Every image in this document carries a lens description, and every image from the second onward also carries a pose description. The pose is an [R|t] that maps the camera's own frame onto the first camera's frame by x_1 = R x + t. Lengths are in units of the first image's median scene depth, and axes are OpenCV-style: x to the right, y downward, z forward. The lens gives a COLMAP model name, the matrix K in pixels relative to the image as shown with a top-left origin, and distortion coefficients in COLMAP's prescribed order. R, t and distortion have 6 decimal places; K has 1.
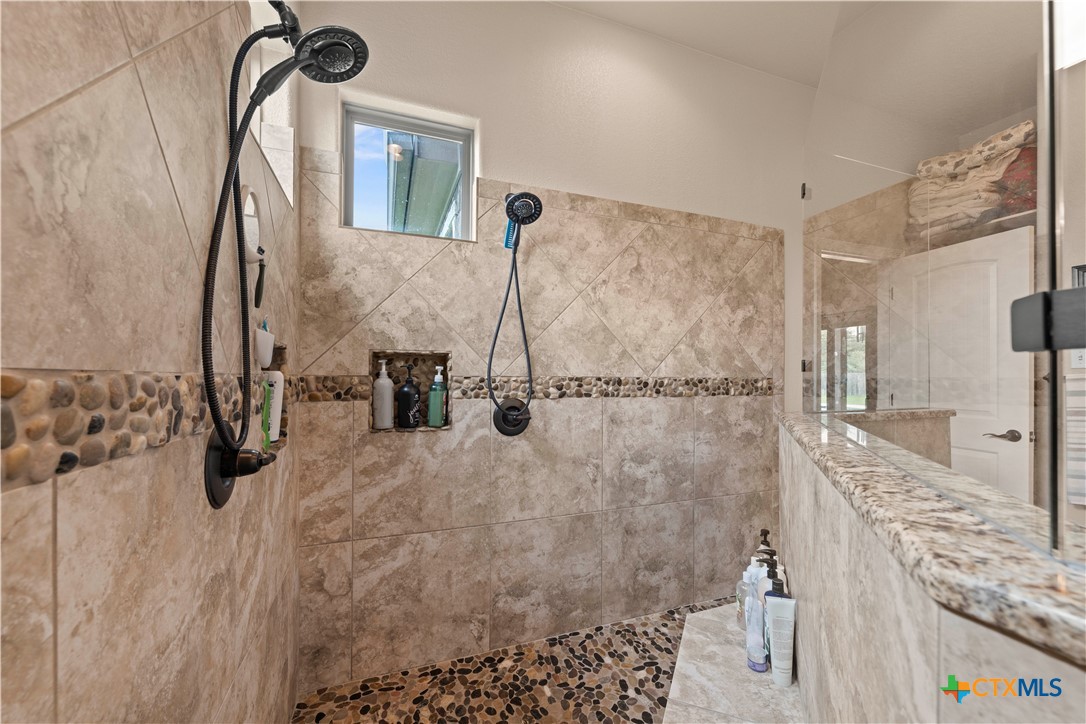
lens RADIAL K [[433.2, 0, 554.5], [0, 433.2, 373.0], [0, 0, 1]] dist [0.003979, -0.000916]
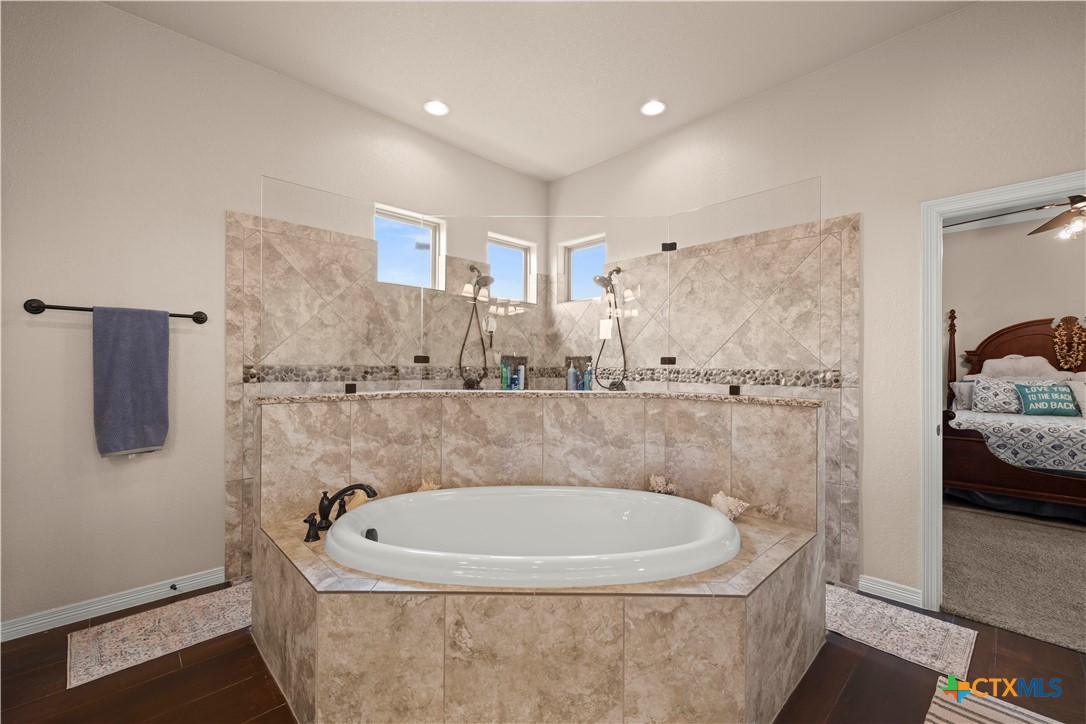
lens RADIAL K [[442.9, 0, 548.9], [0, 442.9, 367.5], [0, 0, 1]] dist [0.002197, -0.000639]
pose [[0.399496, 0.001373, -0.916734, 1.373444], [0.002223, 0.999994, 0.002467, 0.001511], [0.916732, -0.003023, 0.399491, -0.004162]]
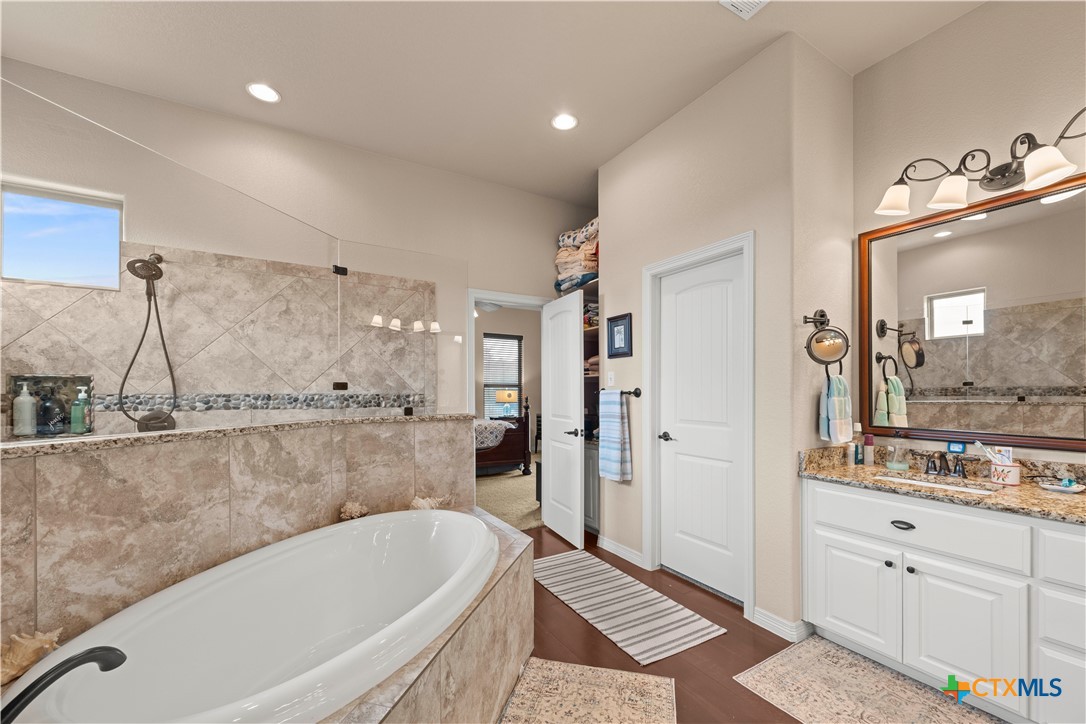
lens RADIAL K [[433.2, 0, 547.8], [0, 433.2, 391.2], [0, 0, 1]] dist [0.003979, -0.000916]
pose [[0.986456, -0.004255, 0.163971, 0.782198], [0.003361, 0.999978, 0.005728, -0.004000], [-0.163992, -0.005099, 0.986448, -0.445387]]
